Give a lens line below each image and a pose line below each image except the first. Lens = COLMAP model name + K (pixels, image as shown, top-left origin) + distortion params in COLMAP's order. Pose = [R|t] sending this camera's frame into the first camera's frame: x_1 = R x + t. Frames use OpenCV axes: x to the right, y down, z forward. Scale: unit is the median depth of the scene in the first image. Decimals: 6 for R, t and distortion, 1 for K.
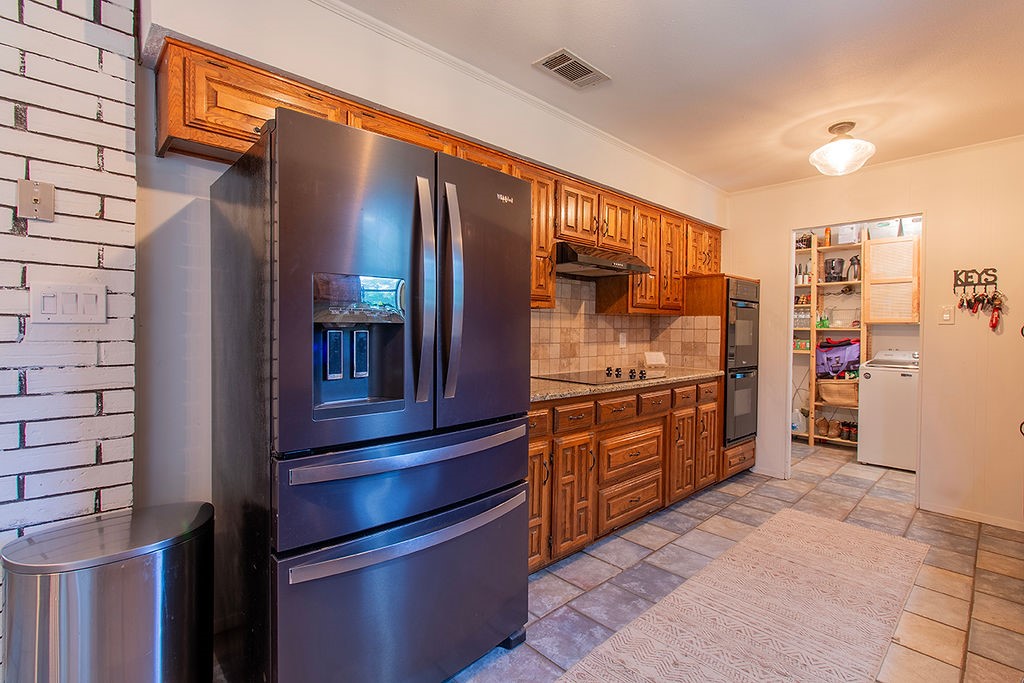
lens RADIAL K [[468.0, 0, 513.2], [0, 468.0, 331.7], [0, 0, 1]] dist [0.001208, -0.000021]
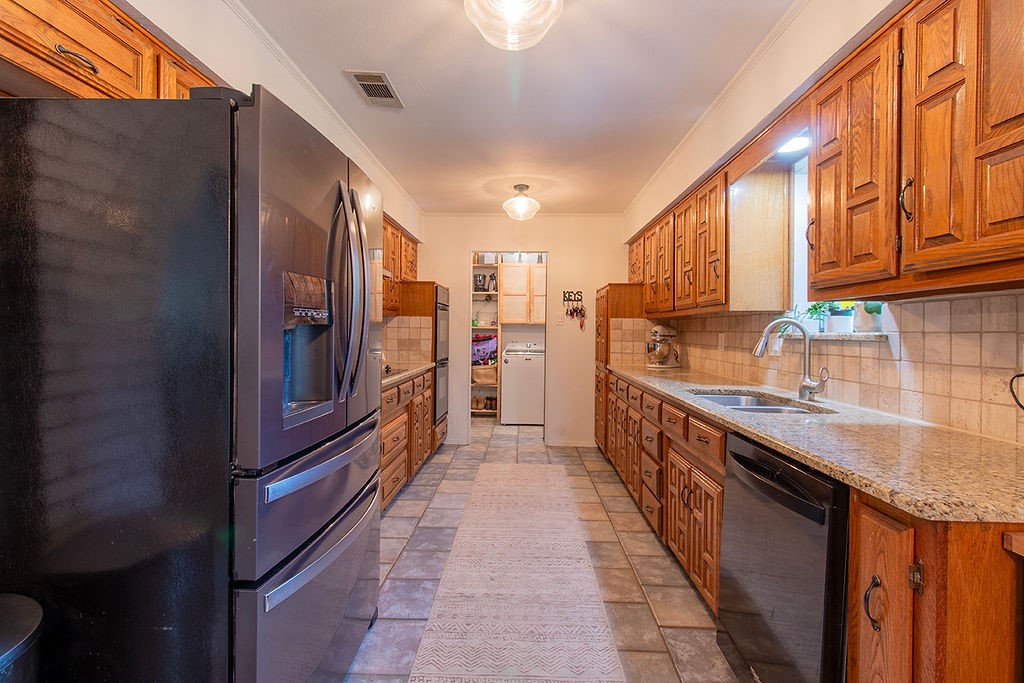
lens RADIAL K [[468.0, 0, 513.2], [0, 468.0, 331.7], [0, 0, 1]] dist [0.001208, -0.000021]
pose [[0.704854, -0.005273, 0.709333, -0.268958], [0.000546, 0.999976, 0.006891, -0.004137], [-0.709352, -0.004470, 0.704840, 0.007091]]
